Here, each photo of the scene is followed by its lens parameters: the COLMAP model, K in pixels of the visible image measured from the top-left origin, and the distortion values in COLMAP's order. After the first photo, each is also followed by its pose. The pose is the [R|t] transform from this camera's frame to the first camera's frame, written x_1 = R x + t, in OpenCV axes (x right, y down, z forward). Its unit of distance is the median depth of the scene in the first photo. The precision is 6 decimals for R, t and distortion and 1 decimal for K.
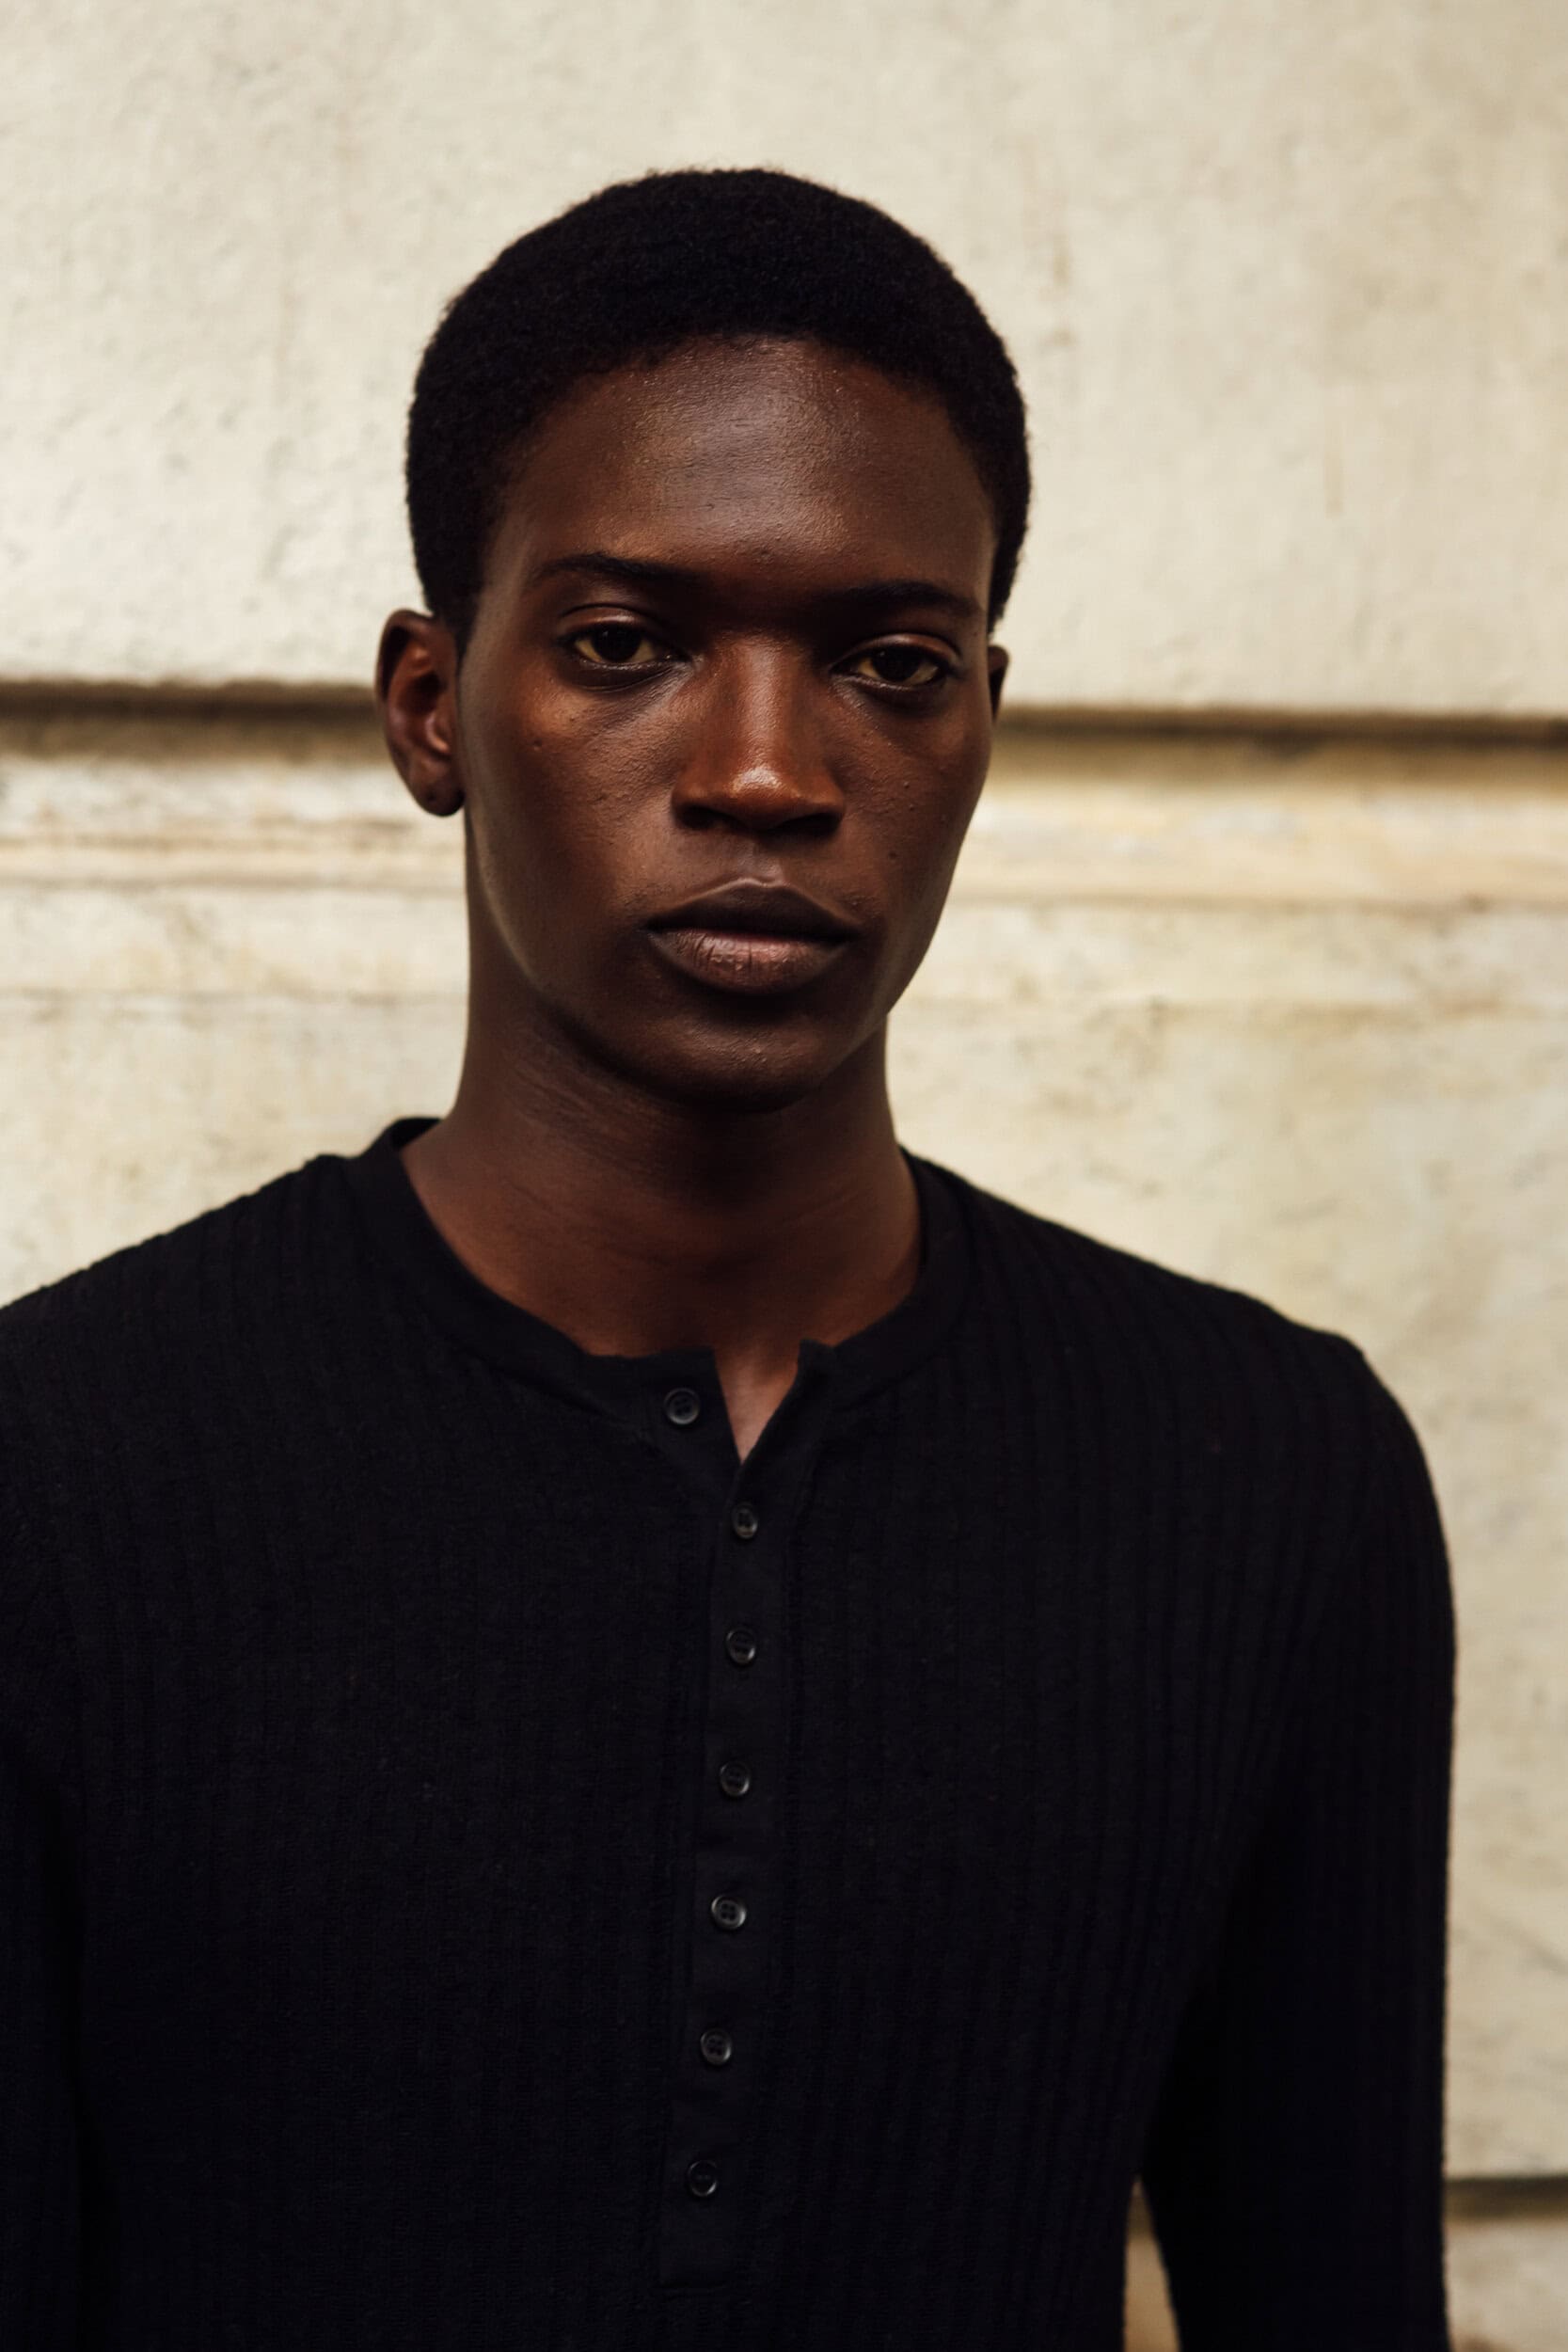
lens RADIAL K [[5611.3, 0, 780.6], [0, 5611.3, 1200.8], [0, 0, 1]] dist [-0.022243, 0.000000]
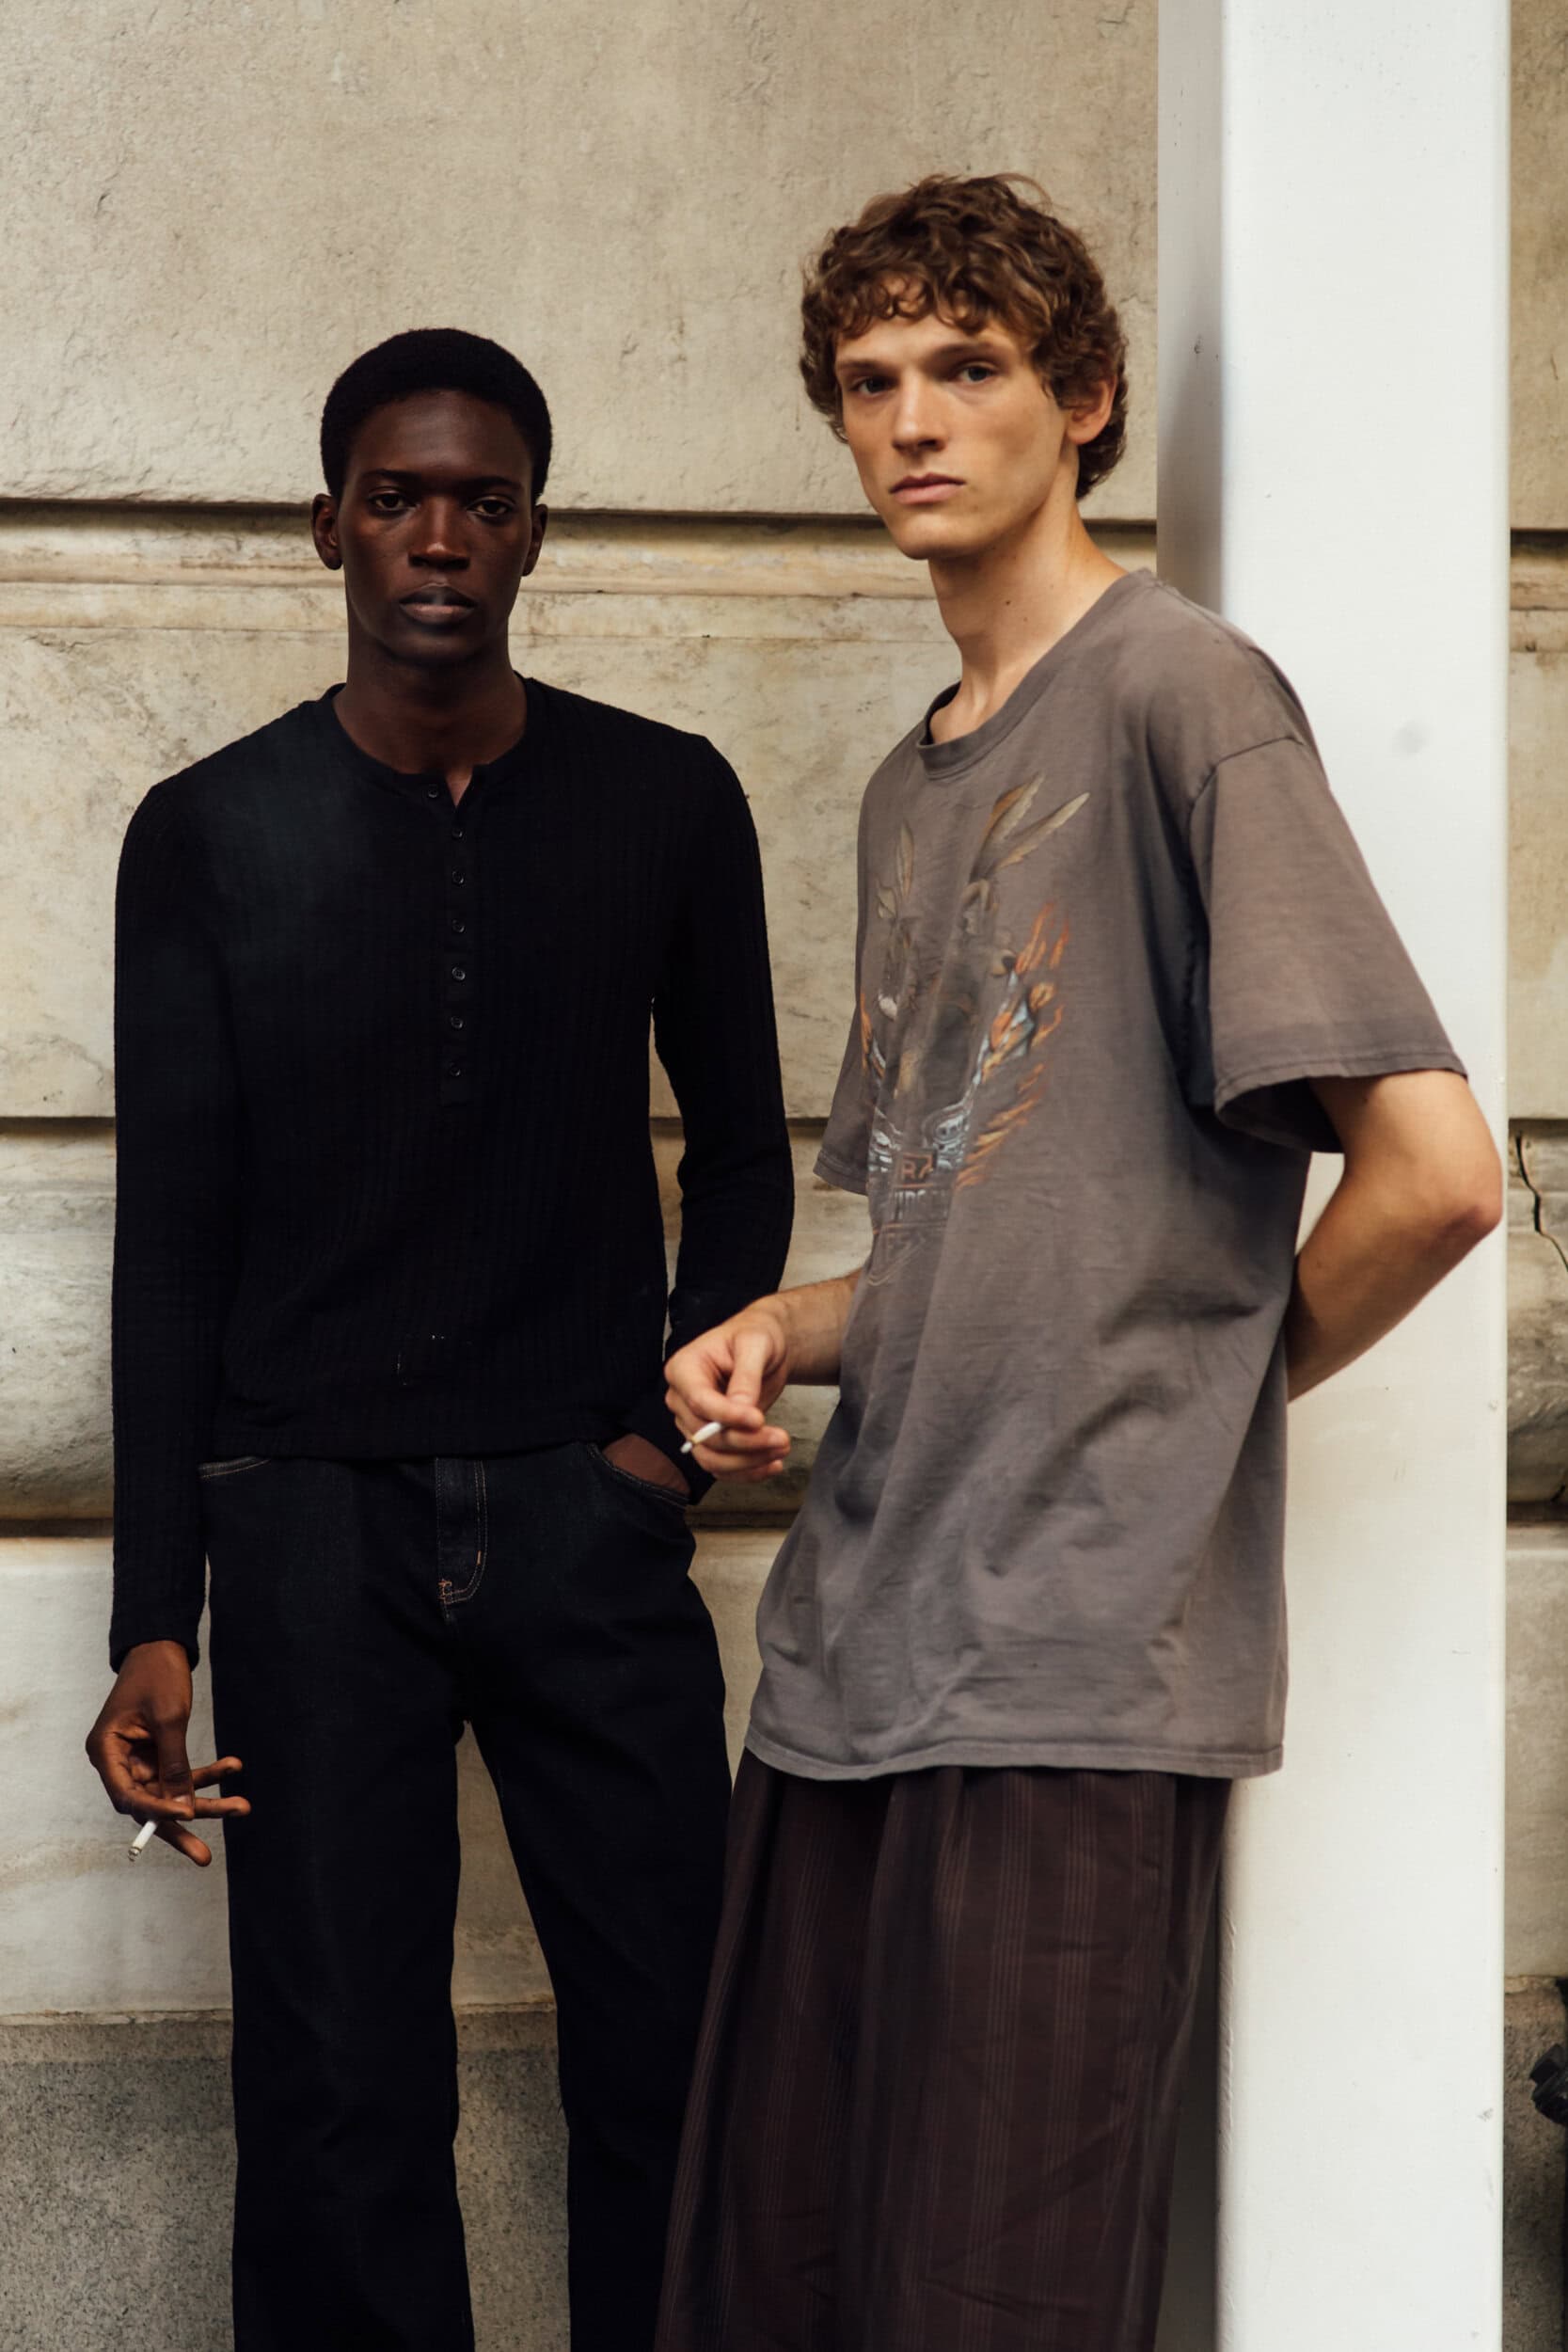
lens RADIAL K [[5611.3, 0, 781.0], [0, 5611.3, 1161.4], [0, 0, 1]] dist [-0.022243, 0.000000]
pose [[0.986672, 0.019655, -0.161528, 0.502518], [-0.012470, 0.998892, 0.045371, 0.082309], [0.162241, -0.042752, 0.985825, -1.414684]]
